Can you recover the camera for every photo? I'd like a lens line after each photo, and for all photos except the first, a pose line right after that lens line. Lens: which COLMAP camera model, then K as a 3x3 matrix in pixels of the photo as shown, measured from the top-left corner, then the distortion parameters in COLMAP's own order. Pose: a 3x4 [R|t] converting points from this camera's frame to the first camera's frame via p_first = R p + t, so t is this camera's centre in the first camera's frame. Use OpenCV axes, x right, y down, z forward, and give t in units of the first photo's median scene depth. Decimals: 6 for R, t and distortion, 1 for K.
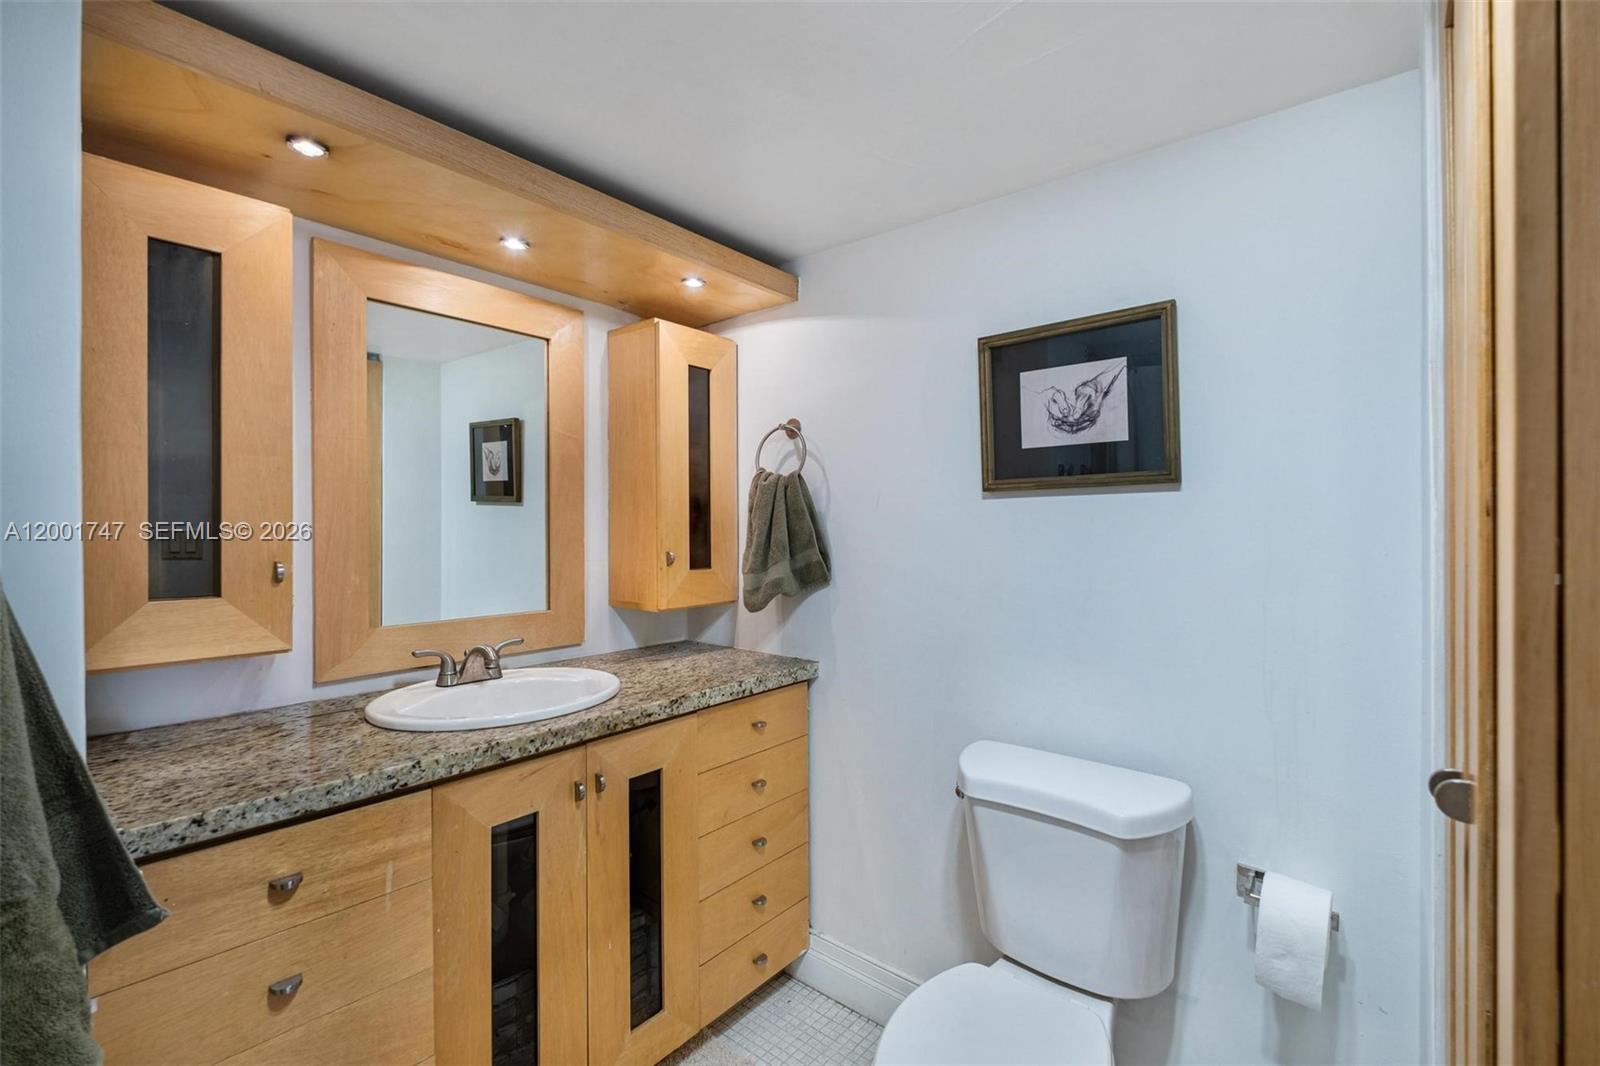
lens RADIAL K [[697.7, 0, 800.0], [0, 697.7, 534.4], [0, 0, 1]] dist [0.000871, -0.003321]
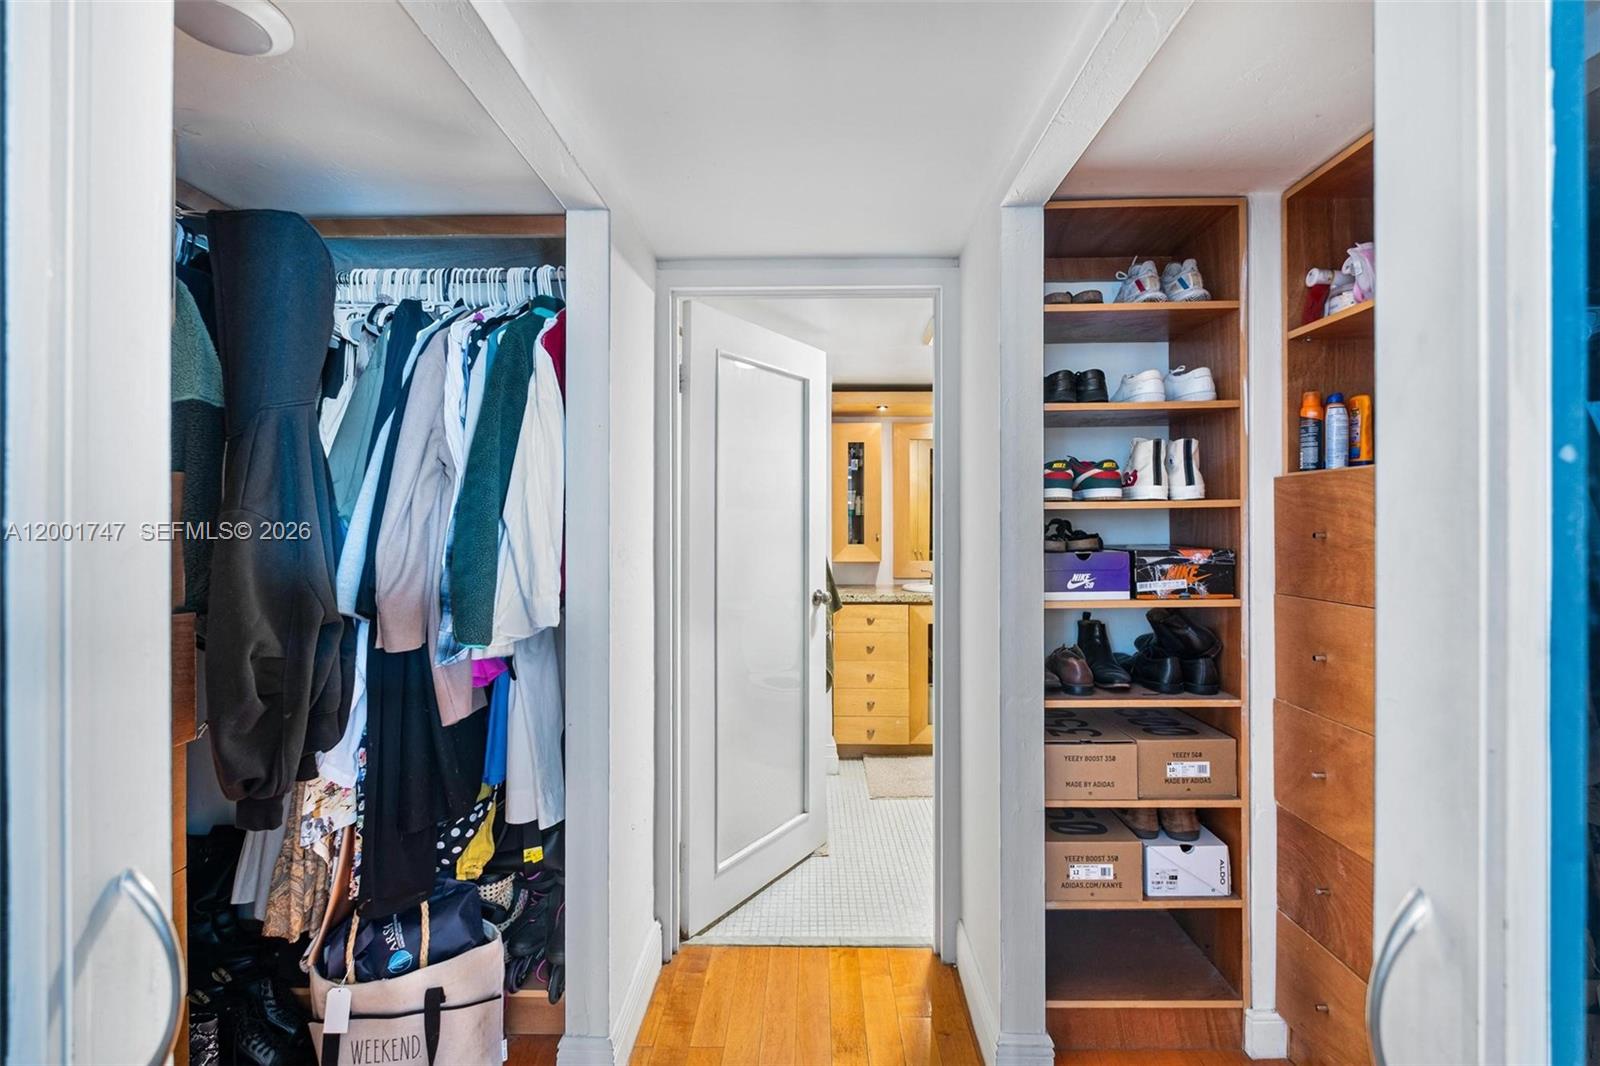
lens RADIAL K [[697.7, 0, 803.7], [0, 697.7, 525.3], [0, 0, 1]] dist [0.000871, -0.003321]
pose [[0.636208, 0.012966, -0.771408, 1.694796], [-0.008854, 0.999916, 0.009504, -0.027189], [0.771467, 0.000783, 0.636269, -1.465024]]
